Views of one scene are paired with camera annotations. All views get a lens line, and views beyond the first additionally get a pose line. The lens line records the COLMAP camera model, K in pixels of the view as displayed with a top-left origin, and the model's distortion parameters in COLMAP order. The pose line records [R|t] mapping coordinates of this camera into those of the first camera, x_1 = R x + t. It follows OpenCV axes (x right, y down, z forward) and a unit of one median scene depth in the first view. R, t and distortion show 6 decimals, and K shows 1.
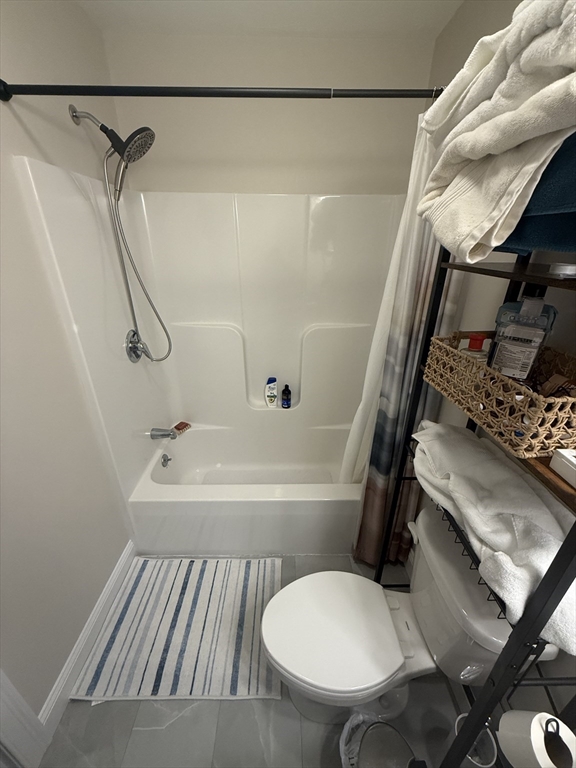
lens RADIAL K [[307.0, 0, 287.4], [0, 307.0, 382.6], [0, 0, 1]] dist [0.001154, 0.000038]
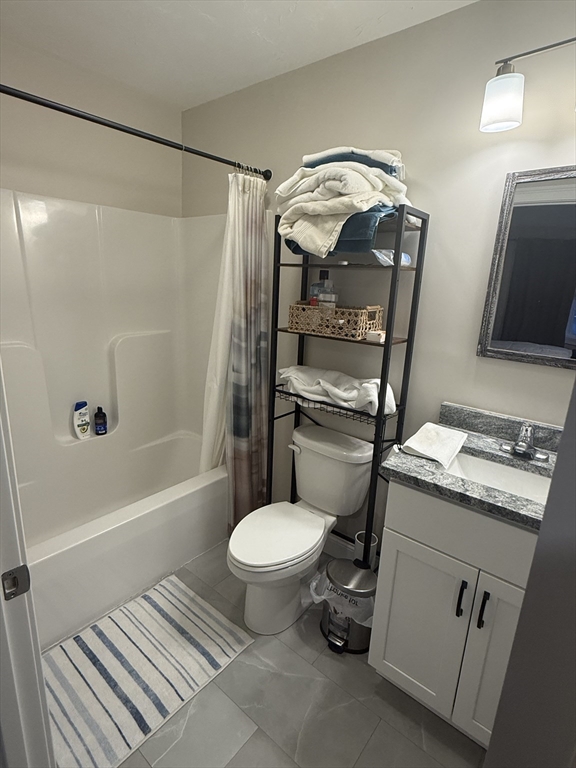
lens RADIAL K [[404.9, 0, 286.6], [0, 404.9, 385.6], [0, 0, 1]] dist [0.007891, -0.000528]
pose [[0.645842, -0.176325, 0.742831, -0.813113], [0.287469, 0.957522, -0.022650, 0.208545], [-0.707283, 0.228170, 0.669096, -0.247259]]
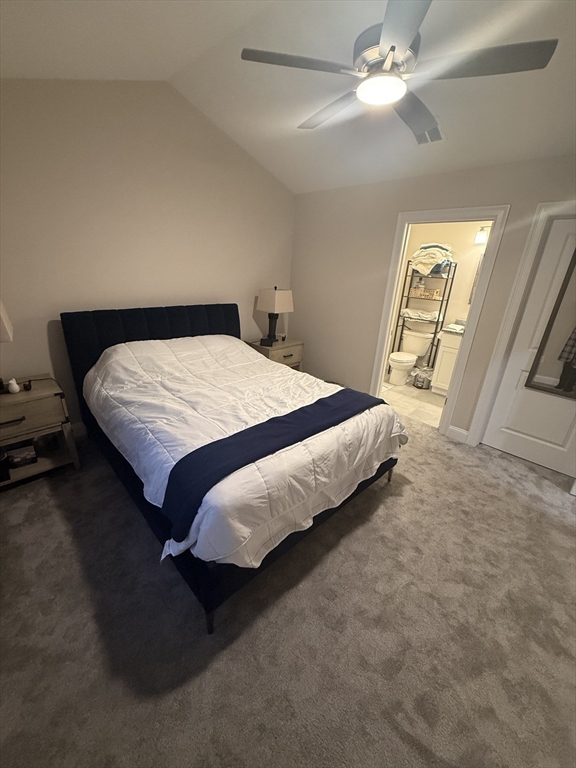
lens RADIAL K [[307.0, 0, 284.5], [0, 307.0, 380.0], [0, 0, 1]] dist [0.001154, 0.000038]
pose [[0.707983, -0.228309, 0.668308, -3.379136], [0.257460, 0.964619, 0.056790, 0.353887], [-0.657628, 0.131856, 0.741714, -0.916723]]
